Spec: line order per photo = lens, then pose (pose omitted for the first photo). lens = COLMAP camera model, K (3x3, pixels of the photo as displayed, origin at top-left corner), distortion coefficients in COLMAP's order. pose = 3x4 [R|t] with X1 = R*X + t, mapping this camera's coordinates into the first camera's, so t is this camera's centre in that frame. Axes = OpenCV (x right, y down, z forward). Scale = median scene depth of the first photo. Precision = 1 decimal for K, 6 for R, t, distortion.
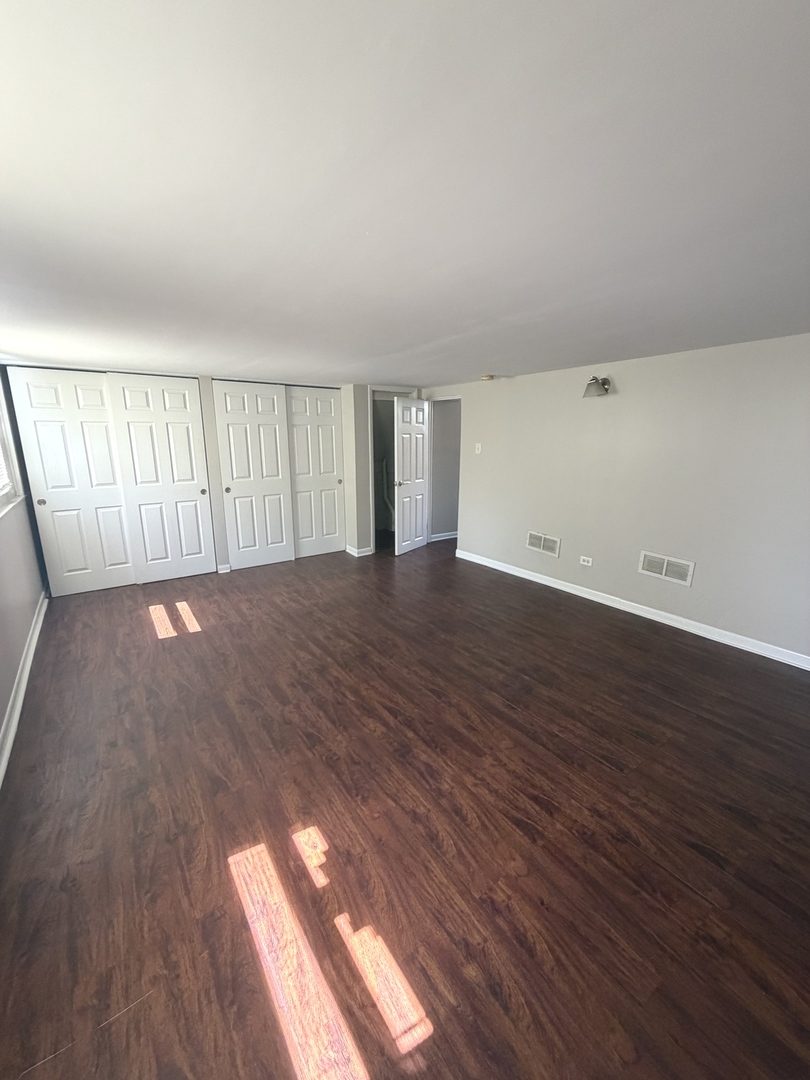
lens RADIAL K [[431.2, 0, 406.5], [0, 431.2, 535.5], [0, 0, 1]] dist [-0.000399, -0.000320]
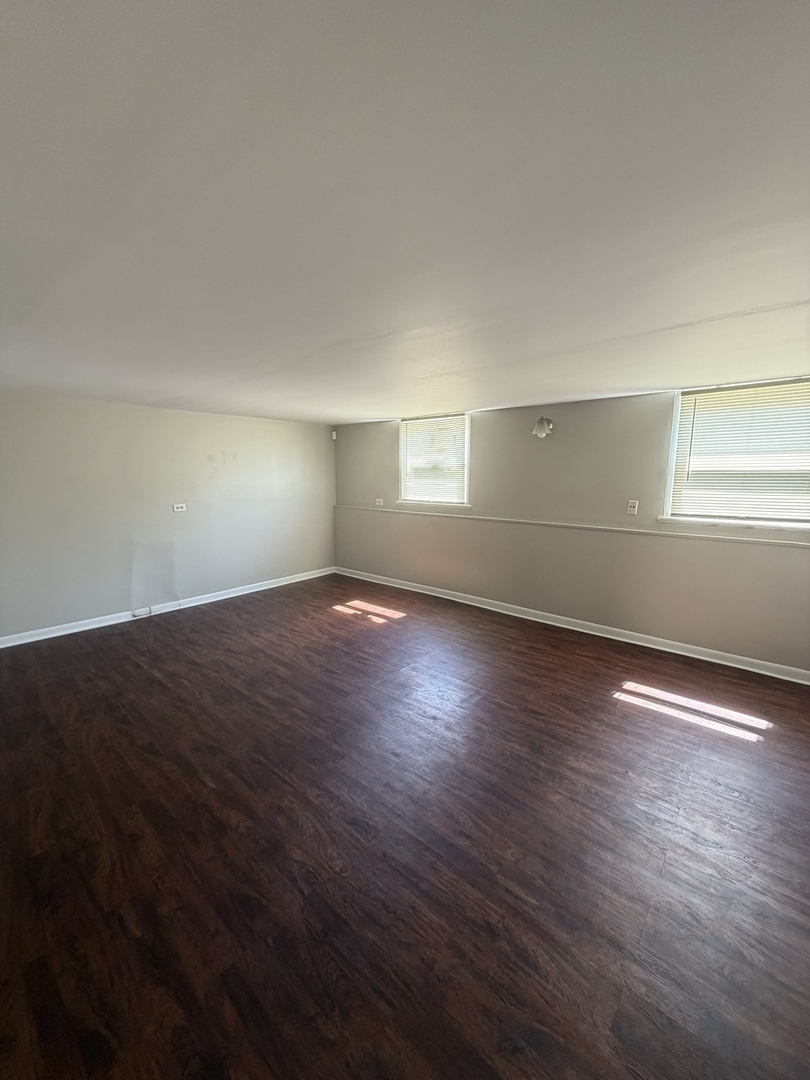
lens RADIAL K [[431.2, 0, 406.5], [0, 431.2, 535.5], [0, 0, 1]] dist [-0.000399, -0.000320]
pose [[-0.972164, 0.033250, -0.231929, 0.092814], [-0.053787, 0.931772, 0.359038, -0.328406], [0.228043, 0.361519, -0.904047, 1.444805]]
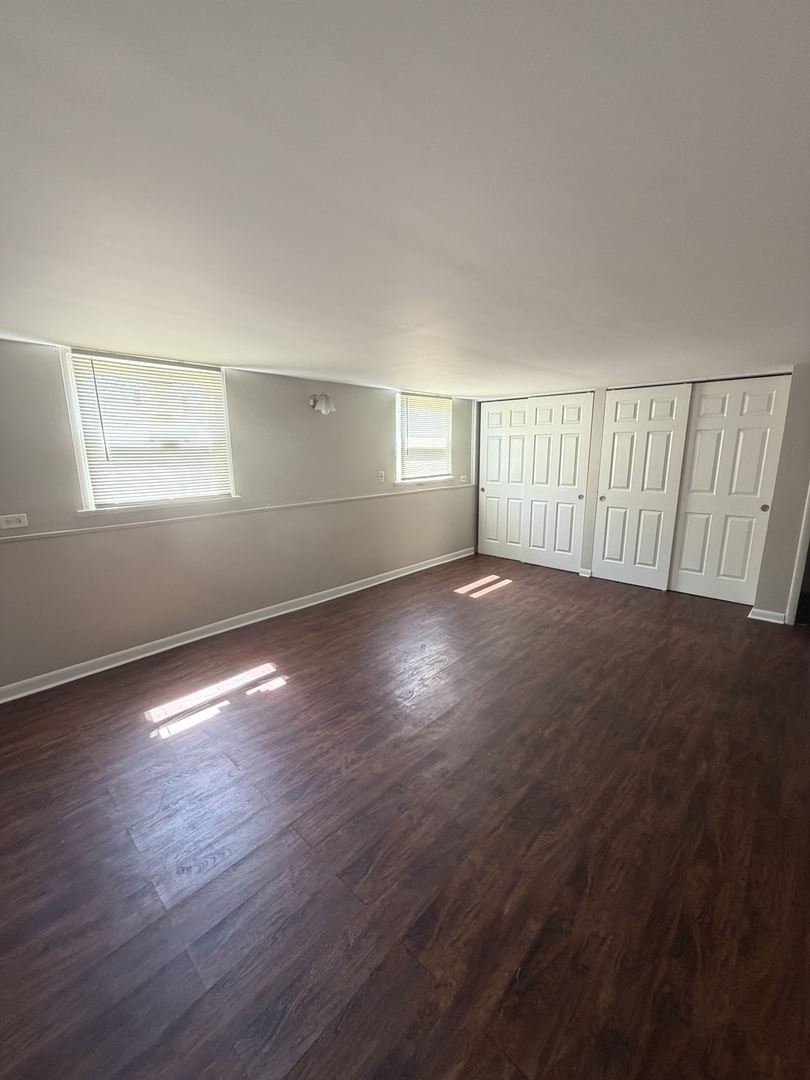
lens RADIAL K [[431.2, 0, 406.5], [0, 431.2, 535.5], [0, 0, 1]] dist [-0.000399, -0.000320]
pose [[0.197265, 0.192558, -0.961253, 0.624919], [-0.210485, 0.965973, 0.150309, -0.099019], [0.957488, 0.172679, 0.231083, 0.443905]]
